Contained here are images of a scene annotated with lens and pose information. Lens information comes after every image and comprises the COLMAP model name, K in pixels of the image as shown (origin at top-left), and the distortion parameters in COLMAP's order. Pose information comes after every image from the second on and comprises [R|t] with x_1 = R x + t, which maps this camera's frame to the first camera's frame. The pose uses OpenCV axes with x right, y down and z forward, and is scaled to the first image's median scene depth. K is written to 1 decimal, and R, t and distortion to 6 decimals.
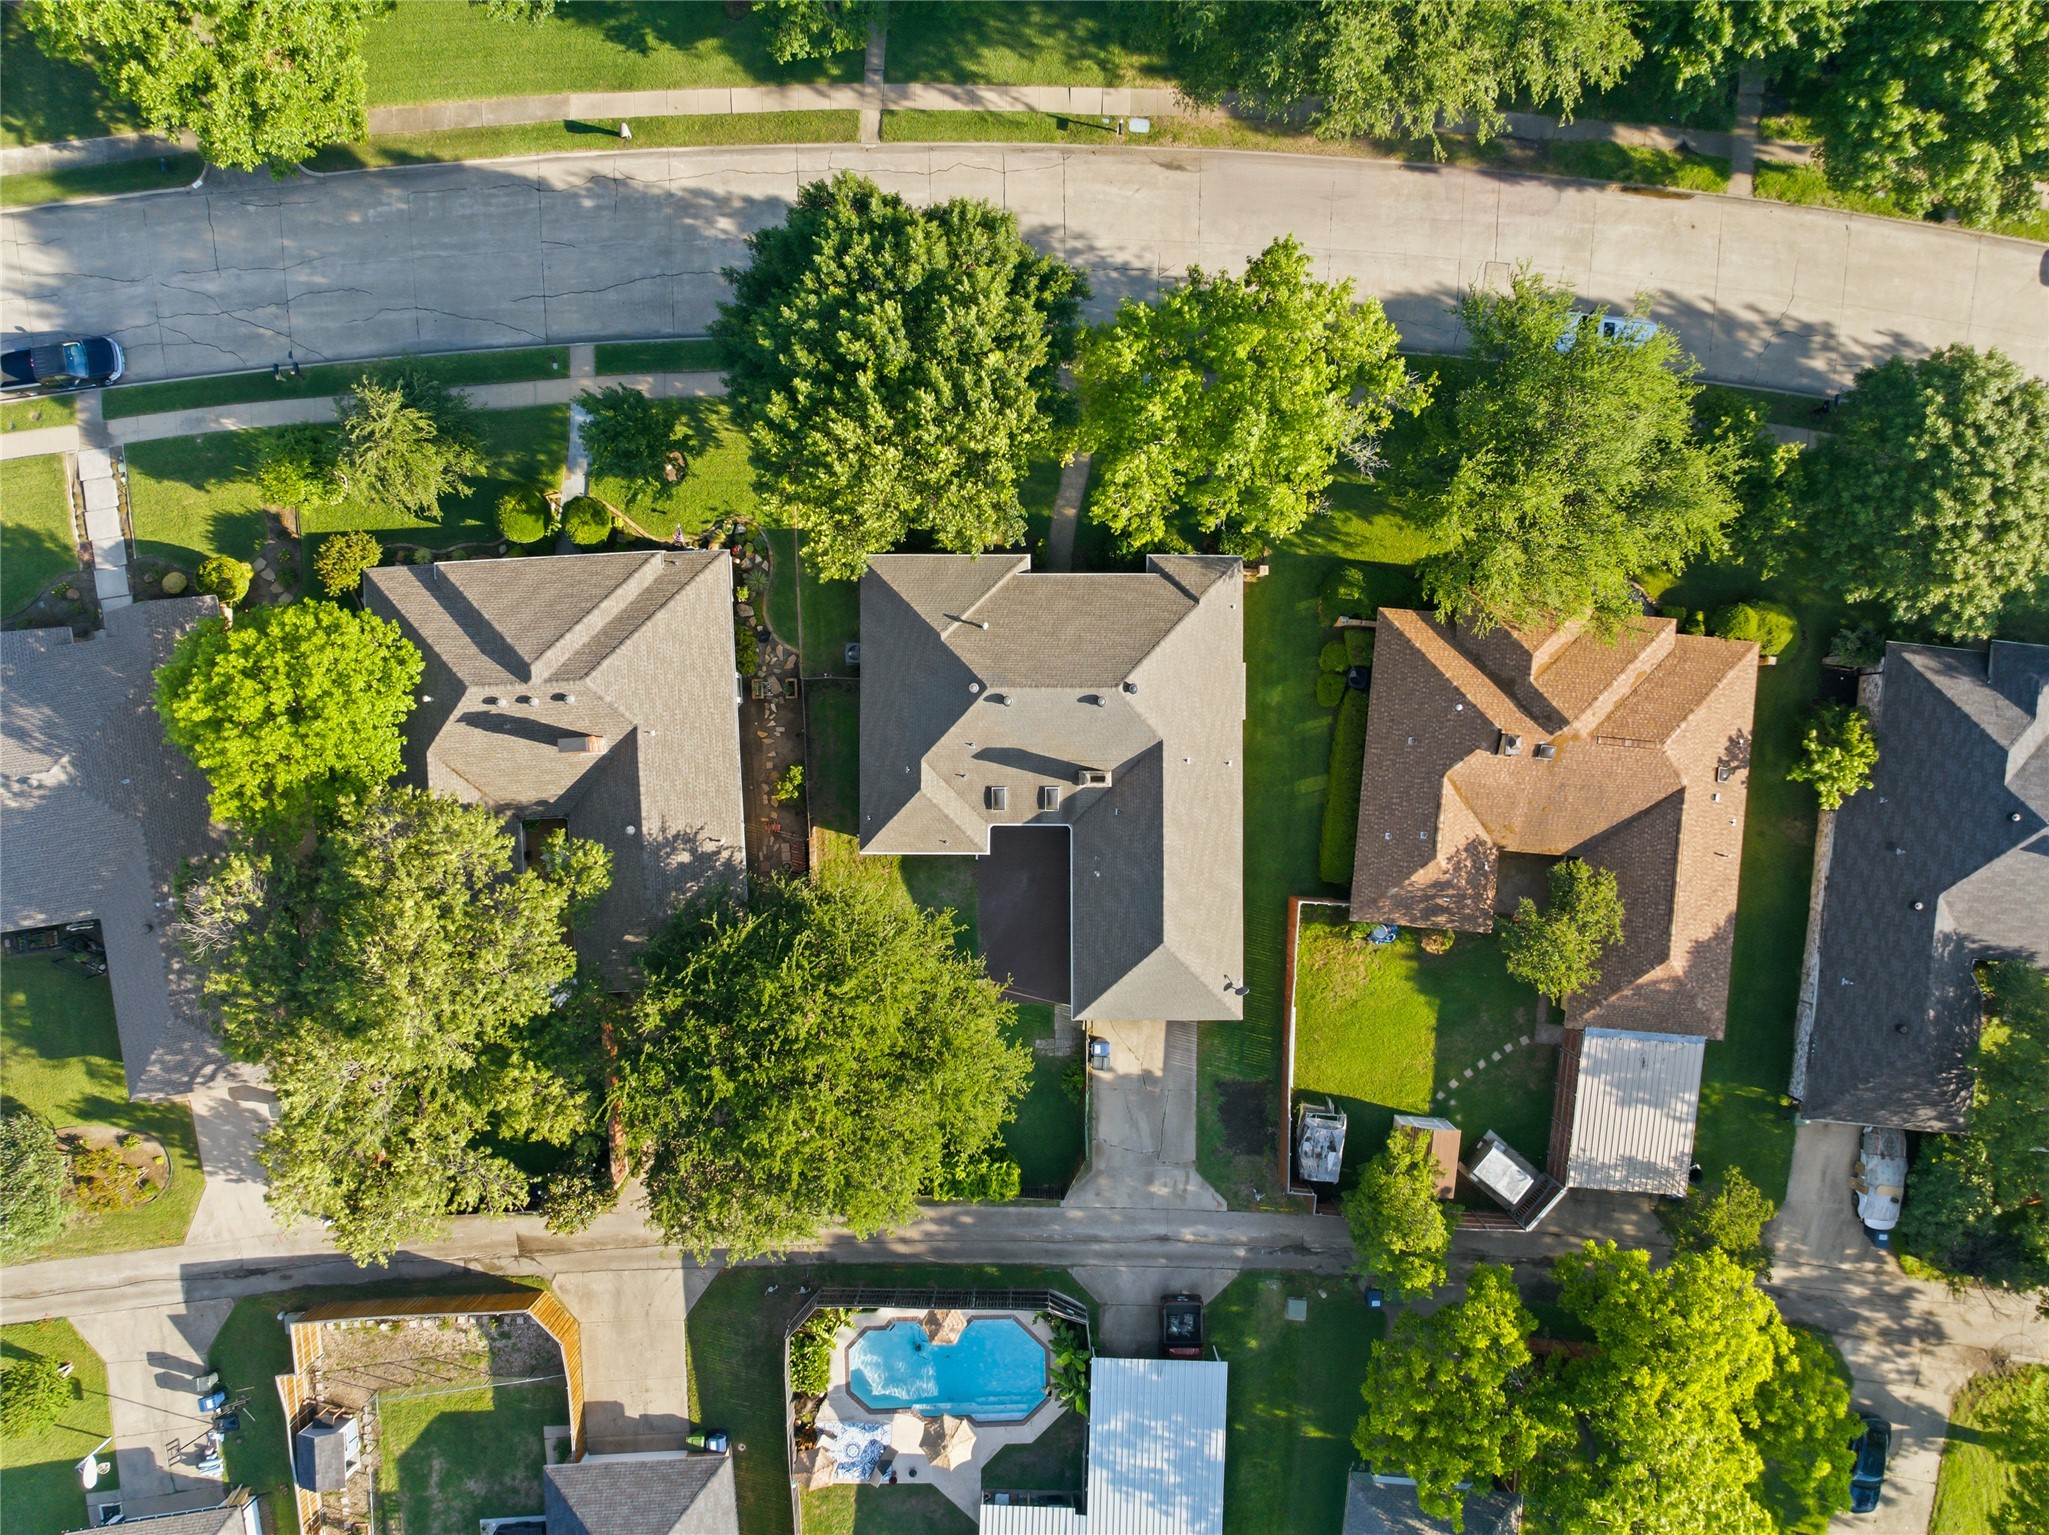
lens RADIAL K [[1446.0, 0, 1025.6], [0, 1446.0, 764.1], [0, 0, 1]] dist [-0.041820, 0.007102]
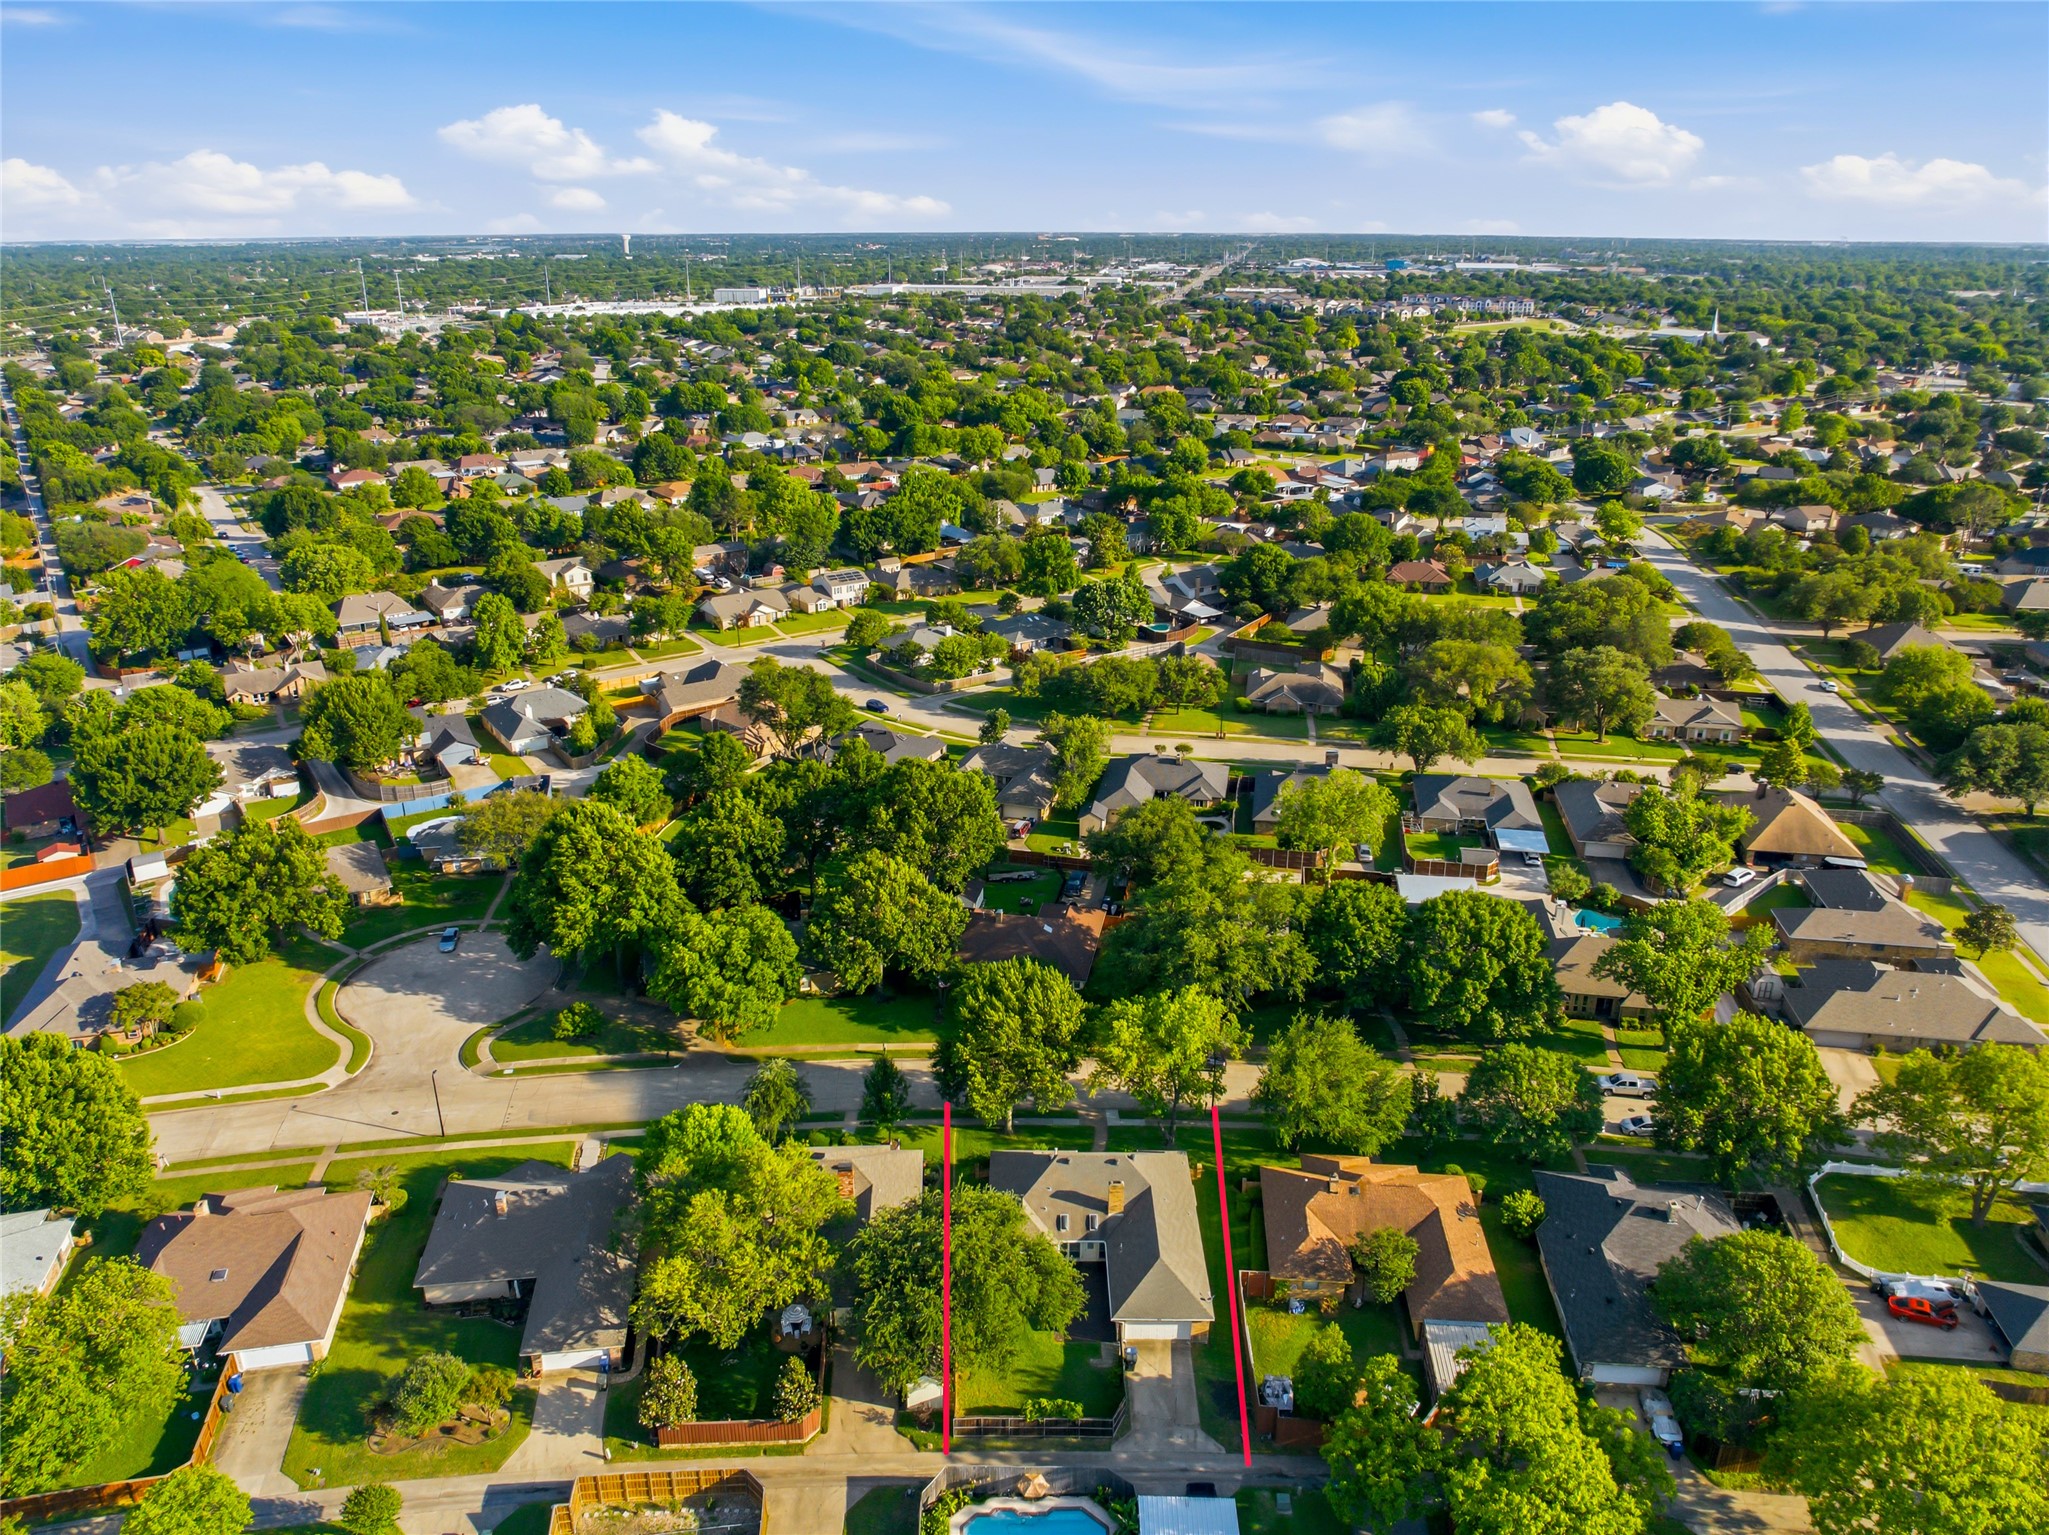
lens RADIAL K [[1446.0, 0, 1025.6], [0, 1446.0, 764.1], [0, 0, 1]] dist [-0.041820, 0.007102]
pose [[0.999987, -0.003890, -0.003308, -0.057352], [-0.001764, 0.344800, -0.938675, 1.491361], [0.004792, 0.938668, 0.344788, -0.162562]]
